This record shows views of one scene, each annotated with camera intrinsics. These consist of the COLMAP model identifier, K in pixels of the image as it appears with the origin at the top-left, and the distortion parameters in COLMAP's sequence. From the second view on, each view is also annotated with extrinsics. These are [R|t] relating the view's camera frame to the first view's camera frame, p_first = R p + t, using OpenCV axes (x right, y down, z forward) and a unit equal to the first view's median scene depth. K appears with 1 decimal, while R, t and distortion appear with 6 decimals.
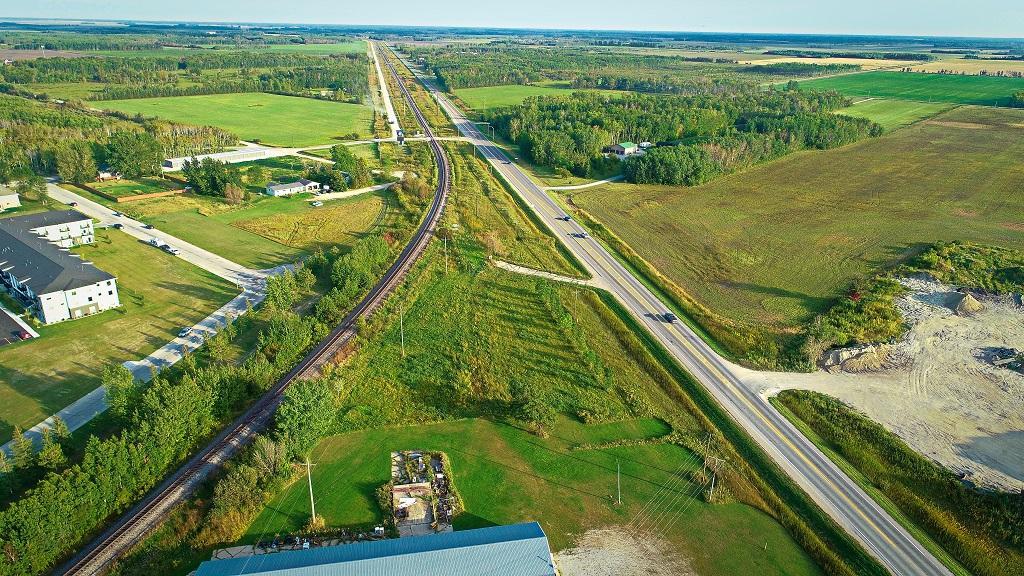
lens RADIAL K [[684.8, 0, 509.9], [0, 684.8, 285.4], [0, 0, 1]] dist [0.004563, -0.004837]
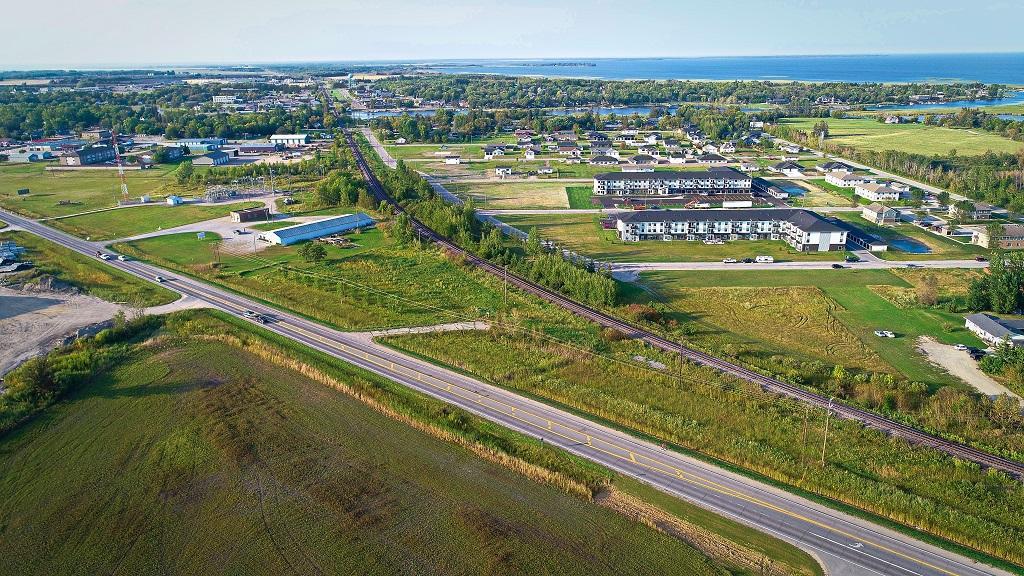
lens RADIAL K [[684.8, 0, 512.6], [0, 684.8, 290.8], [0, 0, 1]] dist [0.004563, -0.004837]
pose [[-0.769636, 0.193586, -0.608428, 0.503472], [-0.230246, 0.804661, 0.547273, -0.583818], [0.595523, 0.561289, -0.574724, 1.581338]]
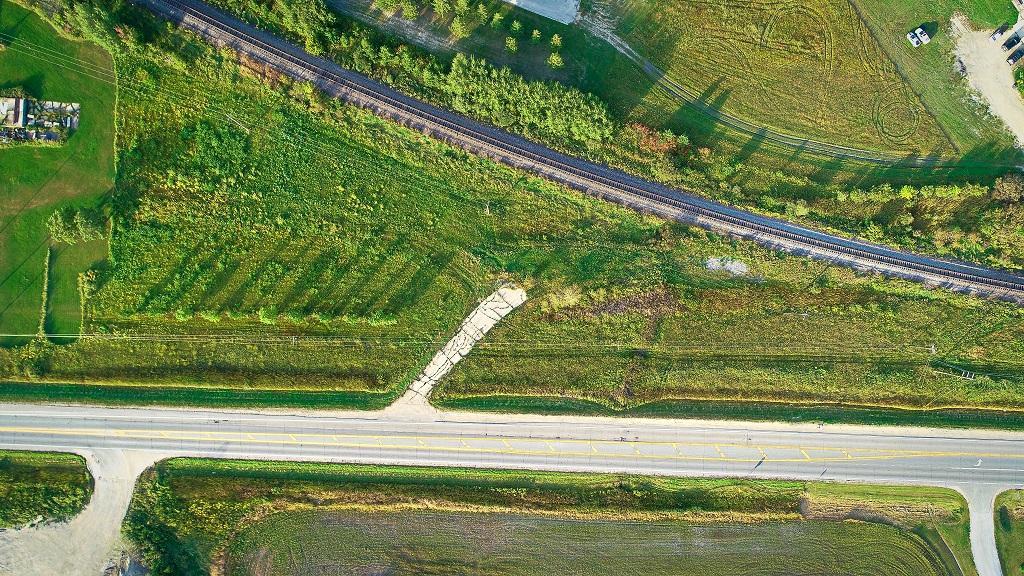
lens RADIAL K [[684.8, 0, 512.0], [0, 684.8, 288.7], [0, 0, 1]] dist [0.004563, -0.004837]
pose [[-0.236819, 0.970787, -0.038594, 0.007278], [-0.364391, -0.051927, 0.929797, -0.711038], [0.900631, 0.234257, 0.366043, 0.784662]]
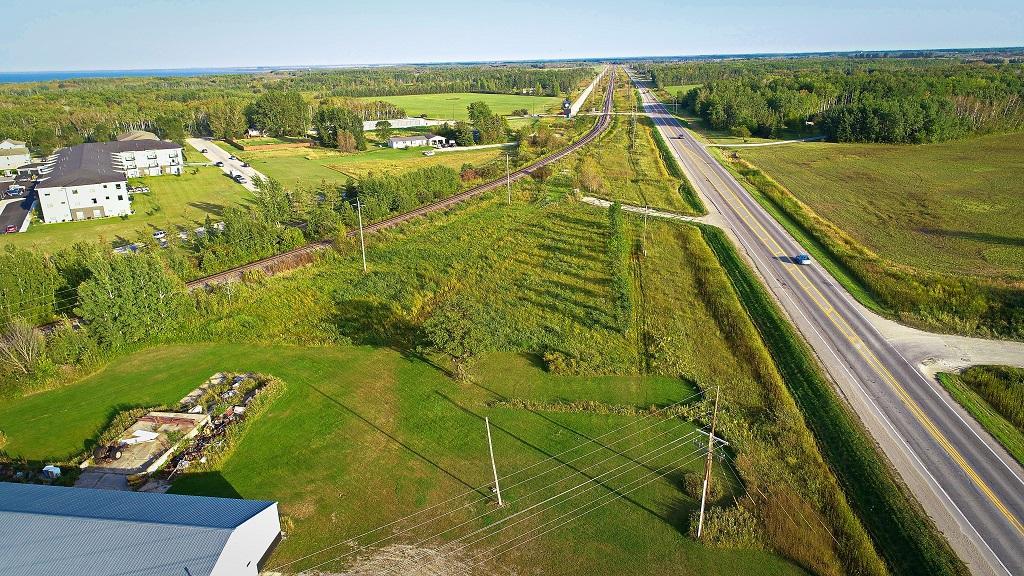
lens RADIAL K [[684.8, 0, 511.3], [0, 684.8, 280.4], [0, 0, 1]] dist [0.004563, -0.004837]
pose [[0.942458, 0.061829, -0.328558, 0.167198], [-0.077893, 0.996313, -0.035945, 0.095242], [0.325125, 0.059469, 0.943799, 0.288809]]
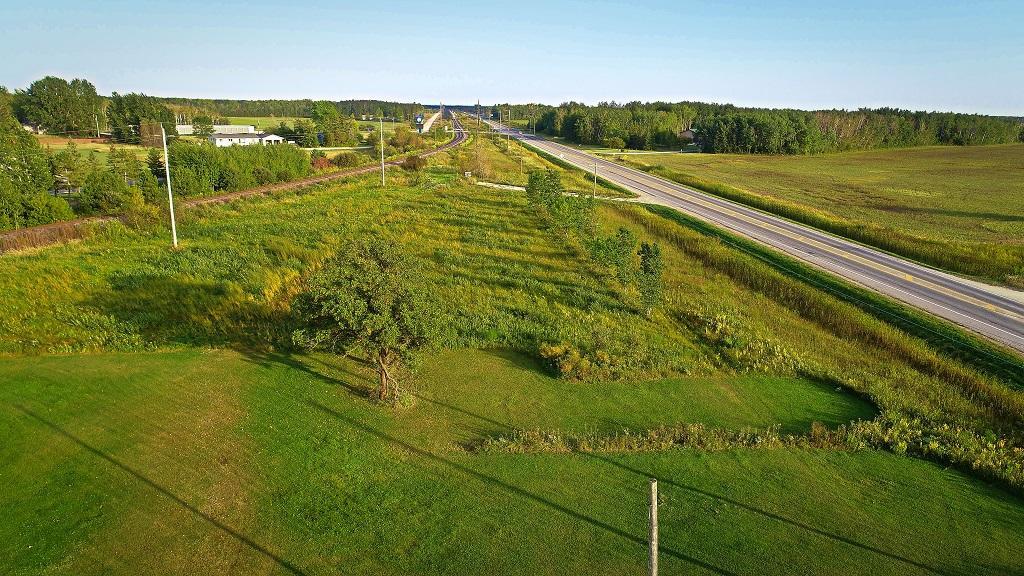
lens RADIAL K [[684.8, 0, 510.8], [0, 684.8, 288.0], [0, 0, 1]] dist [0.004563, -0.004837]
pose [[0.994698, 0.029764, -0.098440, 0.074654], [-0.039976, 0.993831, -0.103449, 0.124522], [0.094754, 0.106836, 0.989751, 0.450845]]
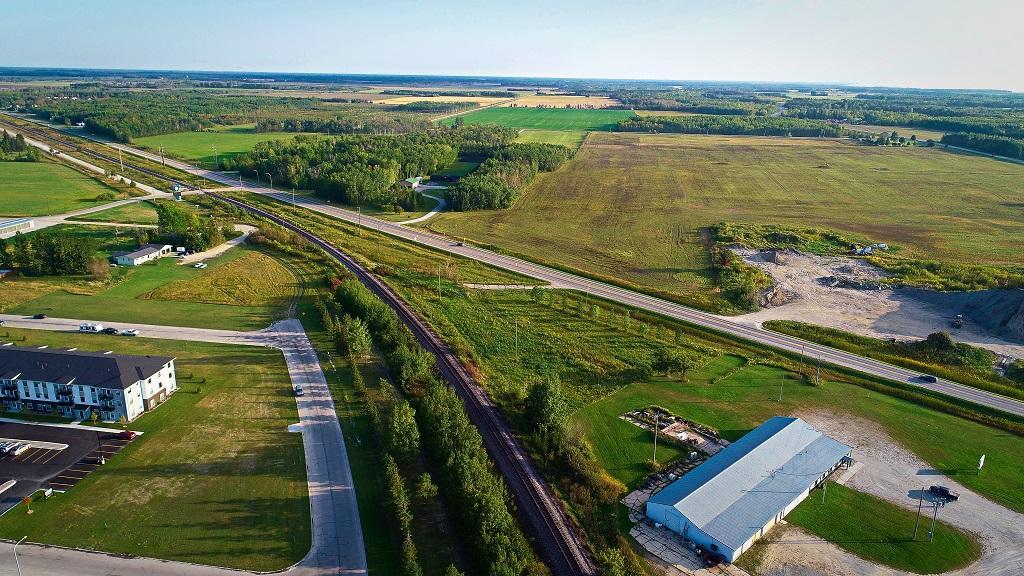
lens RADIAL K [[684.8, 0, 513.8], [0, 684.8, 288.2], [0, 0, 1]] dist [0.004563, -0.004837]
pose [[0.844104, -0.160965, 0.511448, -0.557939], [0.185847, 0.982575, 0.002514, -0.017451], [-0.502941, 0.092929, 0.859311, -0.007868]]
